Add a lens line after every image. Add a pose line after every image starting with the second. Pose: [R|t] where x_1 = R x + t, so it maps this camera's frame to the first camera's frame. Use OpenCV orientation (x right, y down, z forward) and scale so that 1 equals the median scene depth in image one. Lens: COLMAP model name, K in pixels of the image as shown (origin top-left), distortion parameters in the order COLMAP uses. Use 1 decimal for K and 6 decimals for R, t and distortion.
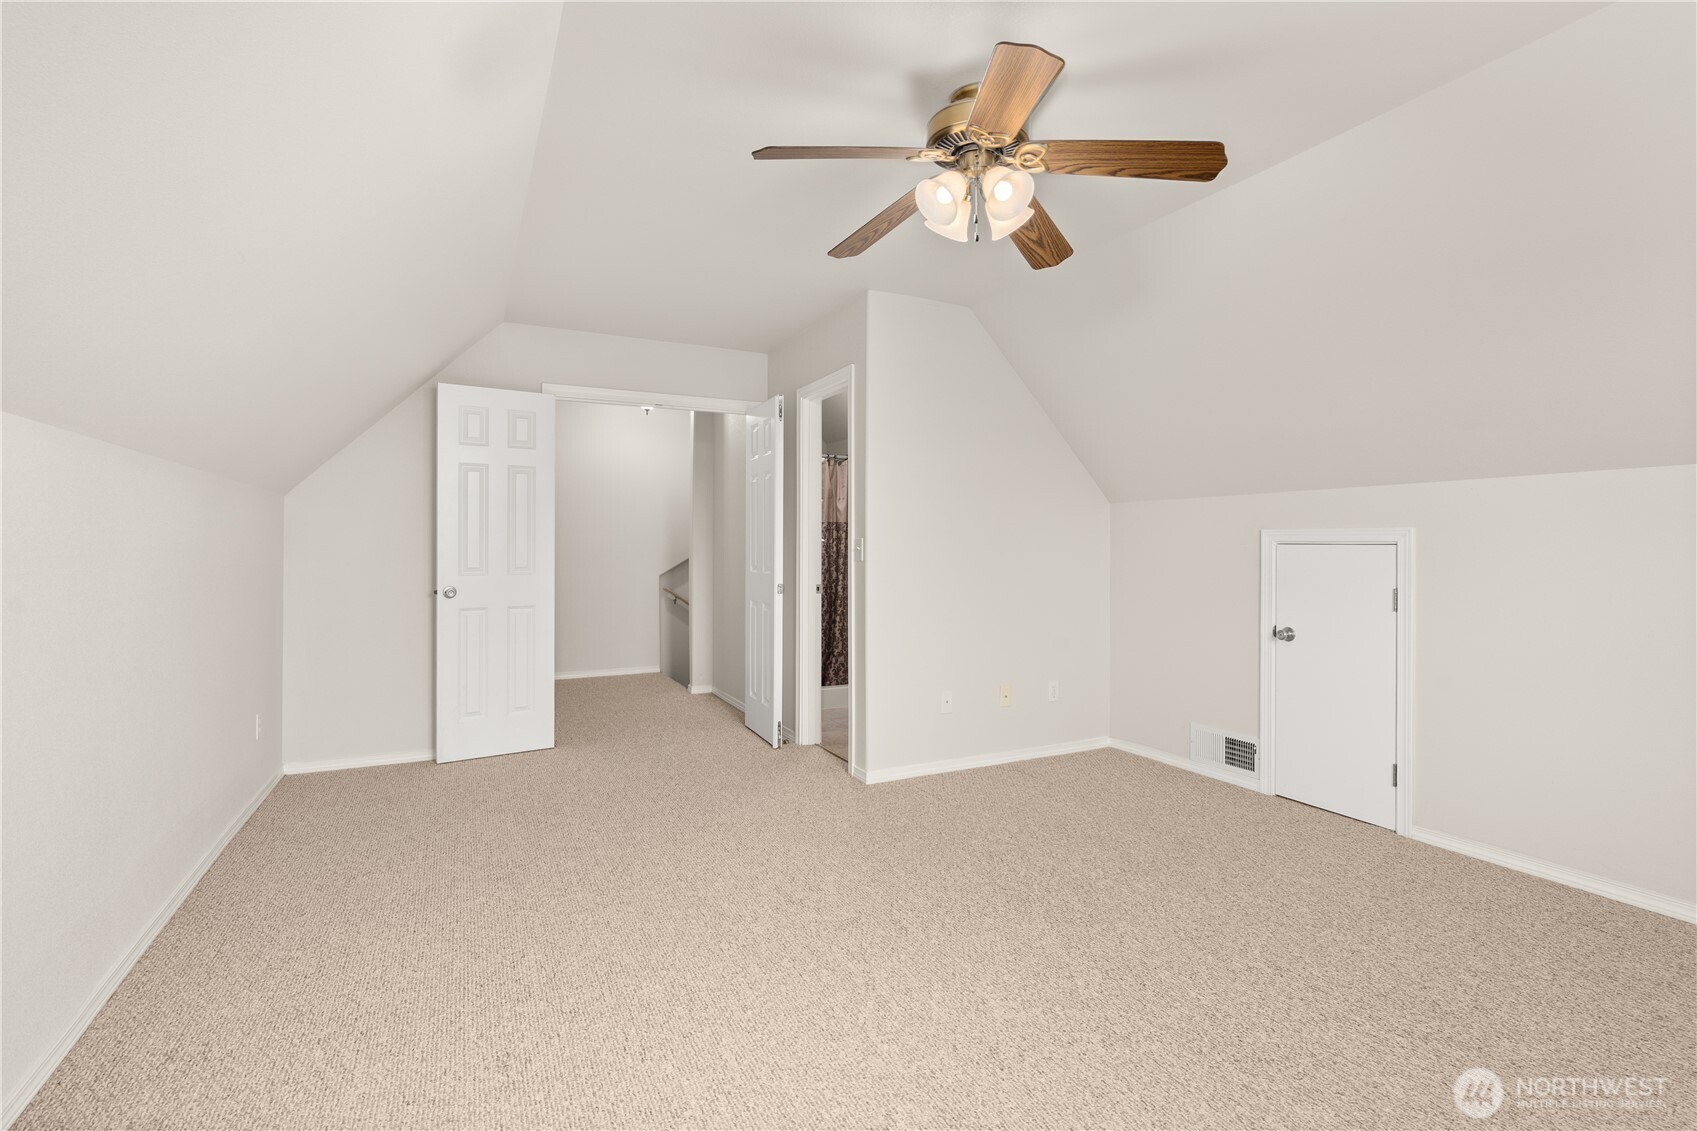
lens RADIAL K [[767.7, 0, 844.9], [0, 767.7, 557.2], [0, 0, 1]] dist [0.000479, 0.000101]
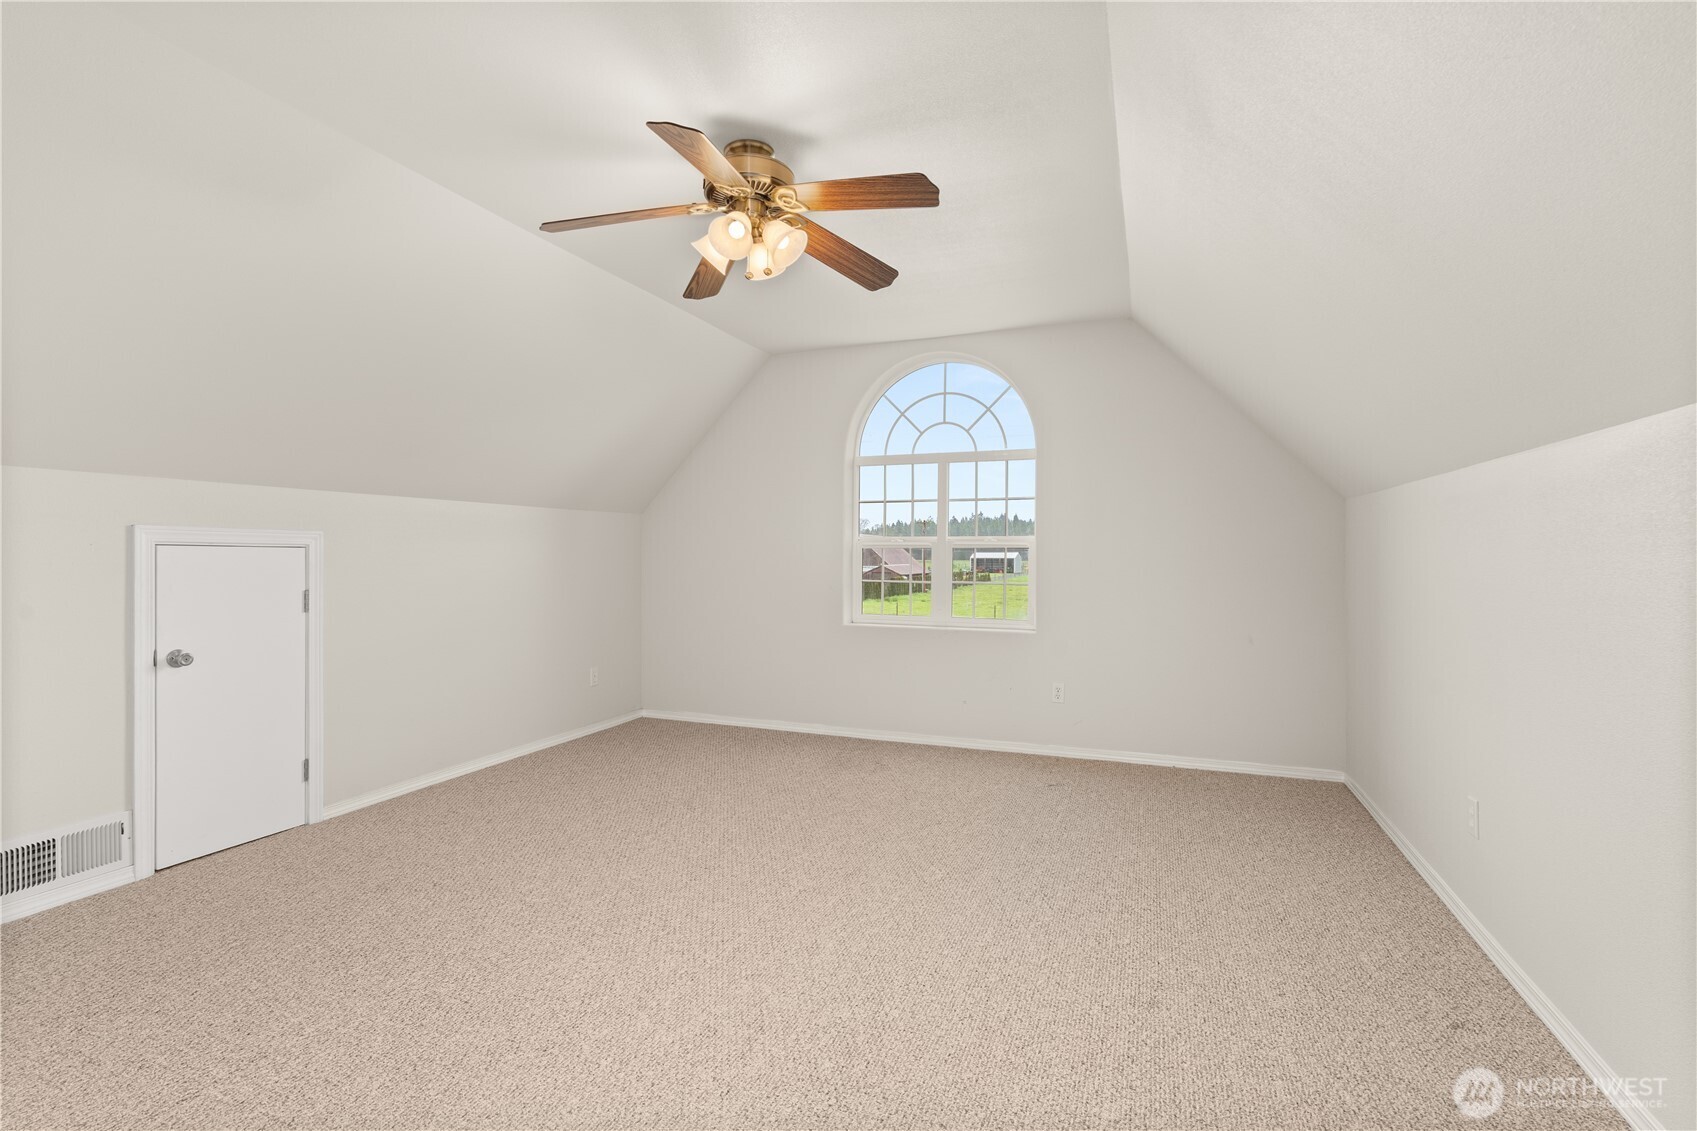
lens RADIAL K [[767.7, 0, 843.4], [0, 767.7, 565.0], [0, 0, 1]] dist [0.000479, 0.000101]
pose [[-0.665127, -0.010755, 0.746653, -0.521048], [0.005274, 0.999804, 0.019100, -0.008565], [-0.746712, 0.016642, -0.664940, 1.107956]]
